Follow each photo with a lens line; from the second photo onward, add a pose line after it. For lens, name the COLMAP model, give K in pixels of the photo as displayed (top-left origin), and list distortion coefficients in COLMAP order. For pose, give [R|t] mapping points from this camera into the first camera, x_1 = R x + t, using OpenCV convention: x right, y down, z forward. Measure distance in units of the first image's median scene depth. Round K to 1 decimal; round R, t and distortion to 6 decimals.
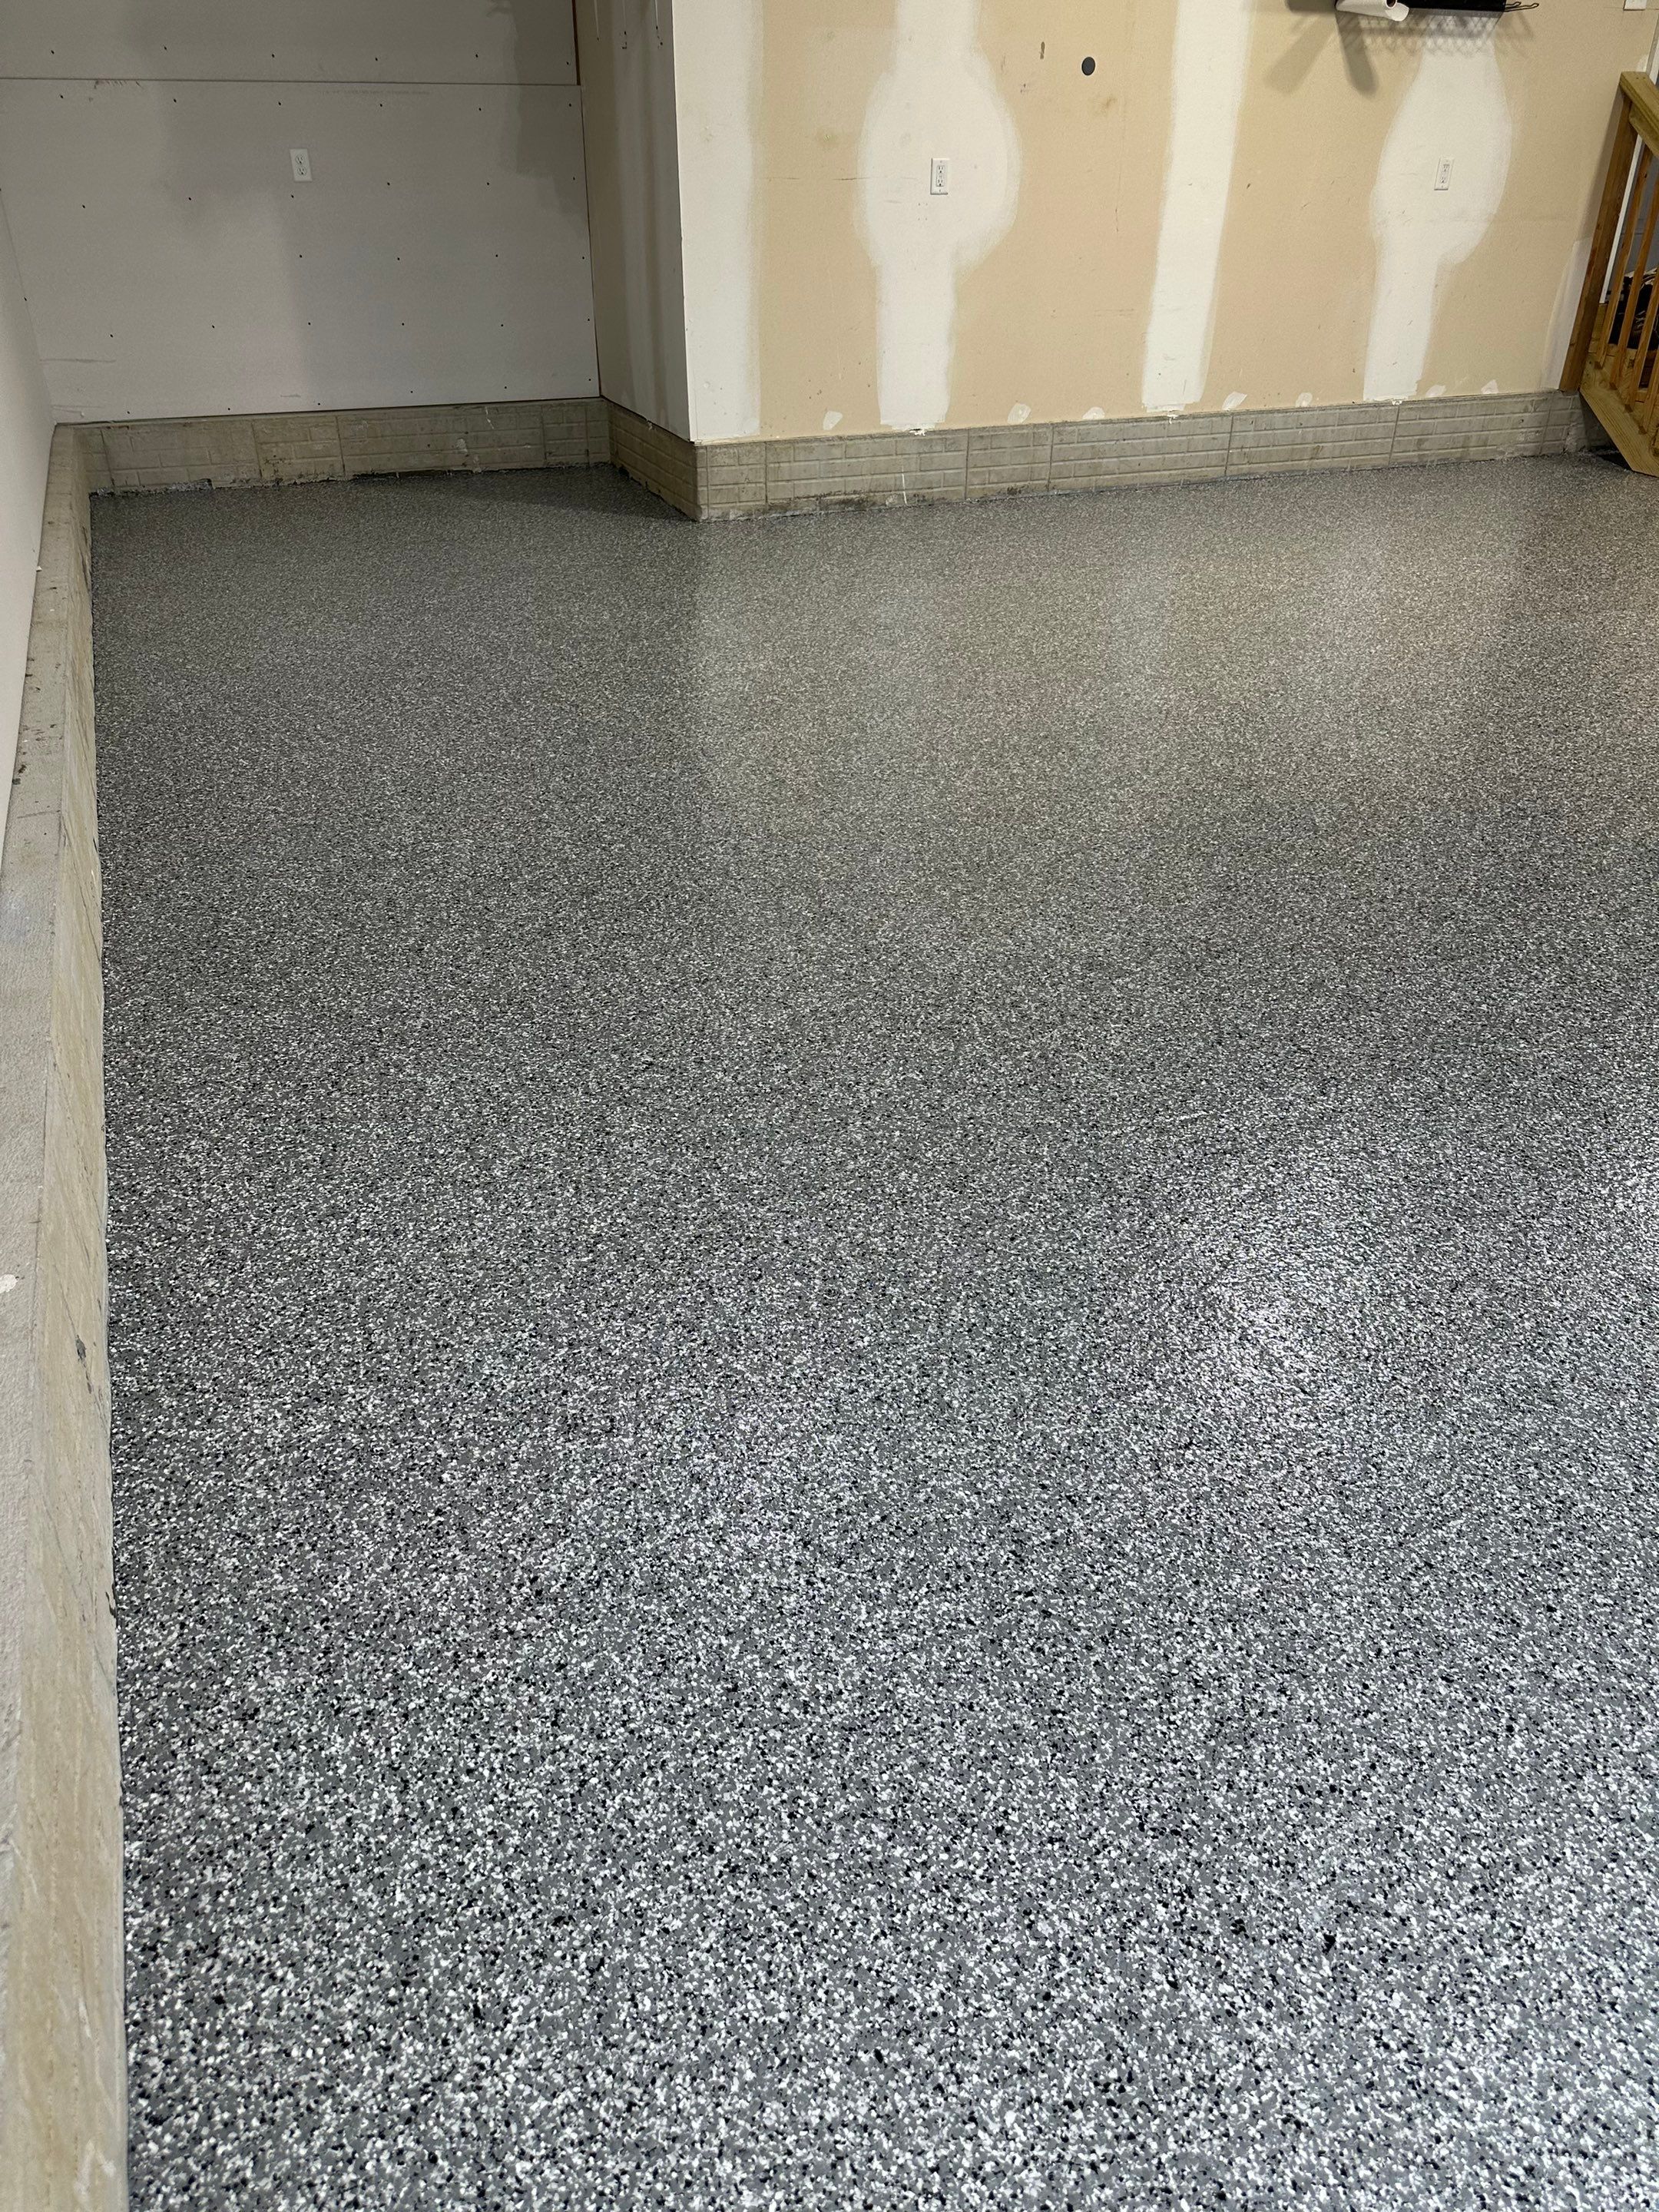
lens RADIAL K [[1564.5, 0, 806.4], [0, 1564.5, 1110.5], [0, 0, 1]] dist [0.016879, -0.020440]
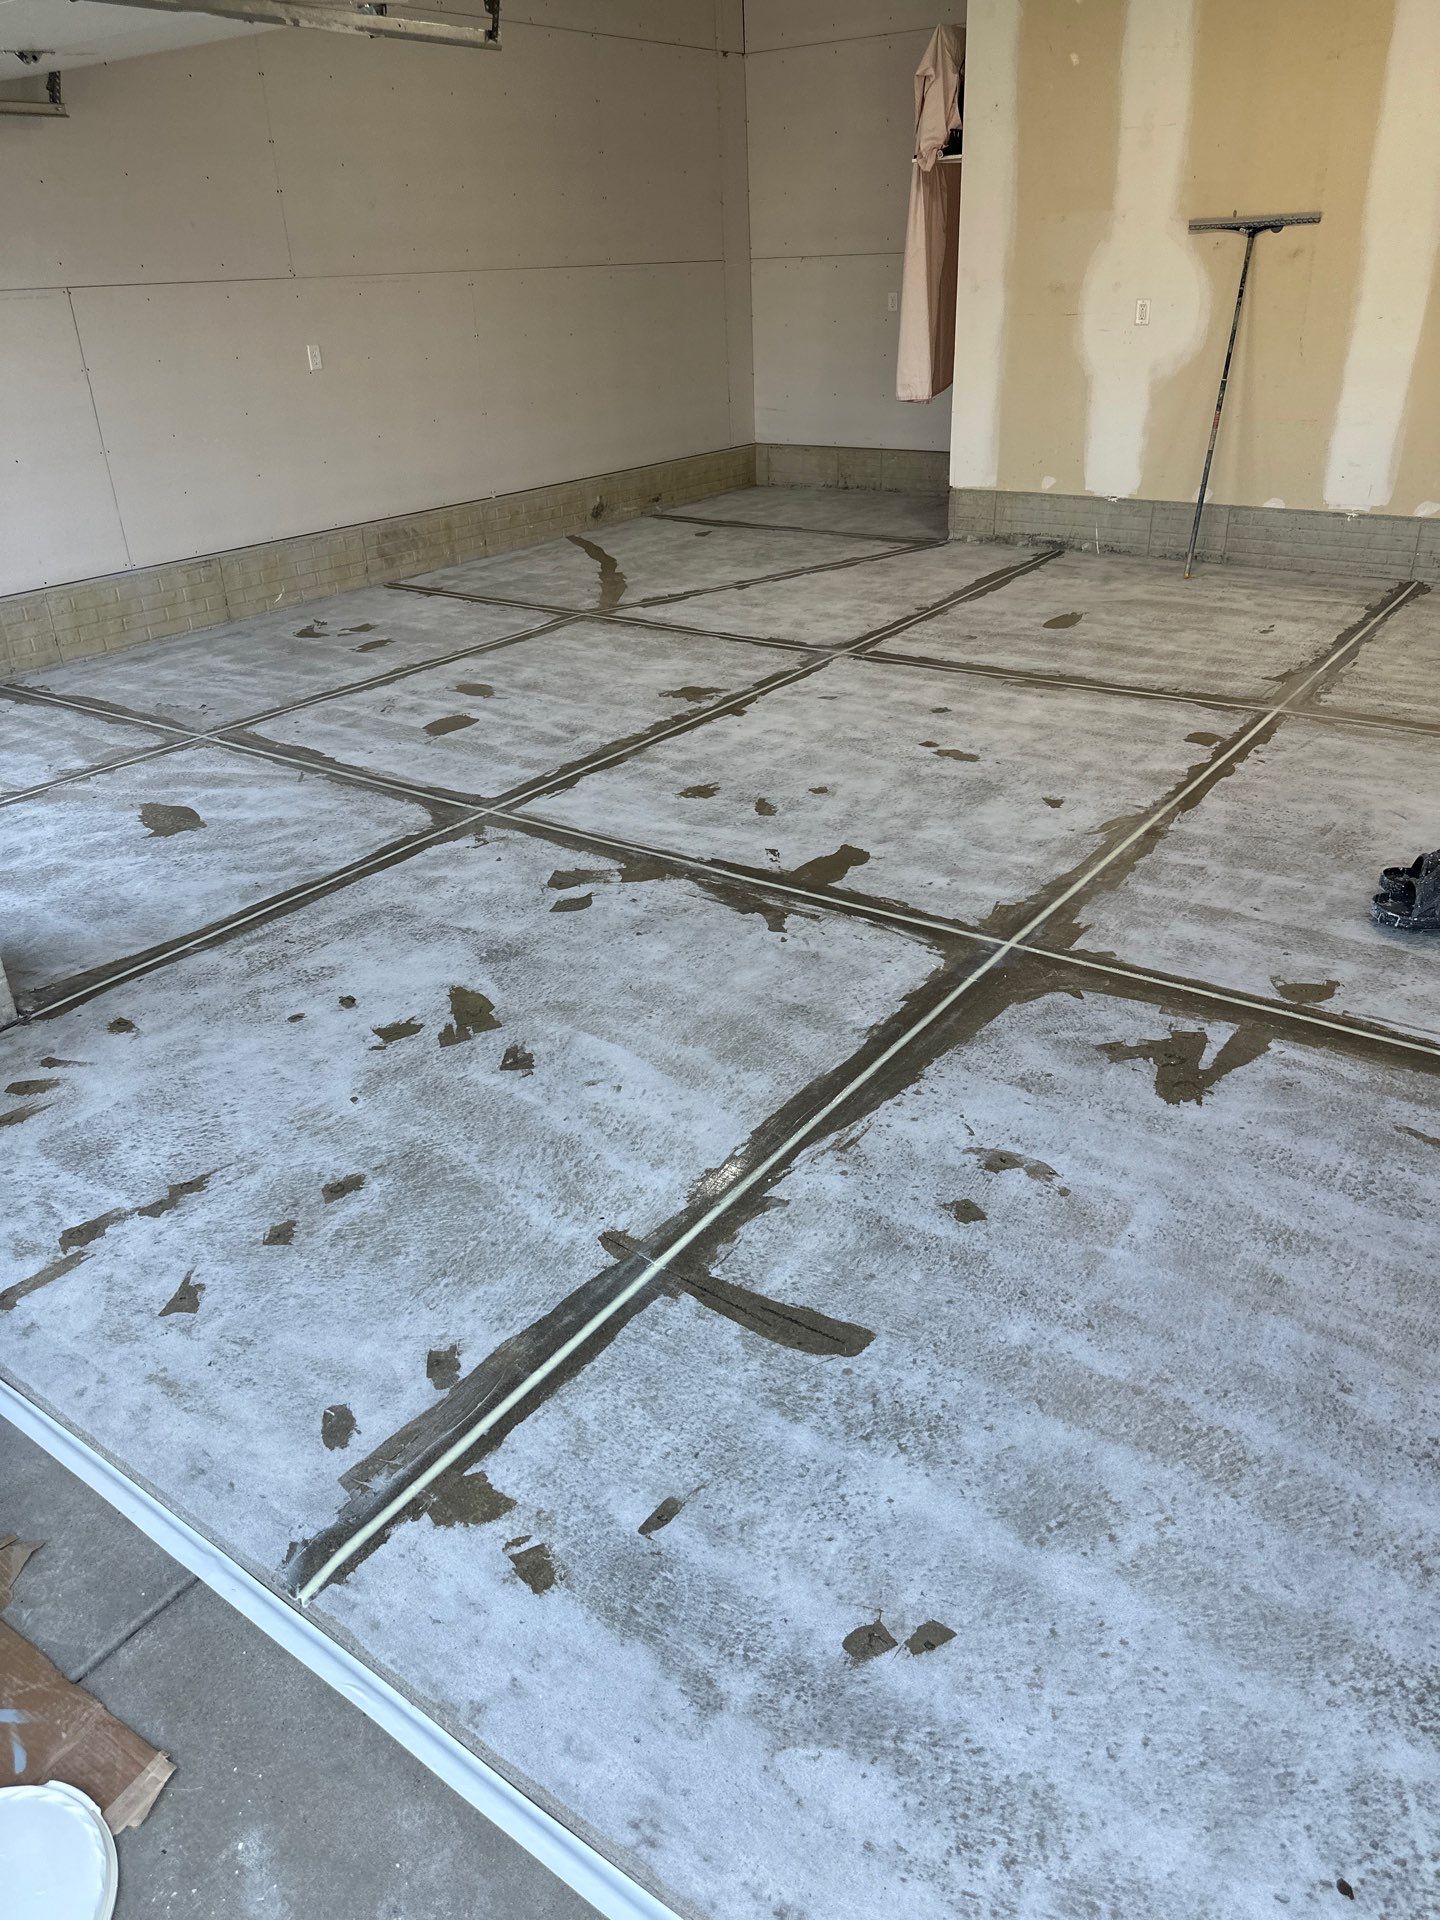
lens RADIAL K [[1358.0, 0, 699.9], [0, 1358.0, 963.9], [0, 0, 1]] dist [0.016879, -0.020440]
pose [[0.527541, 0.370918, -0.764278, 0.912207], [-0.414536, 0.897665, 0.149521, -0.114787], [0.741526, 0.237942, 0.627314, 0.130422]]
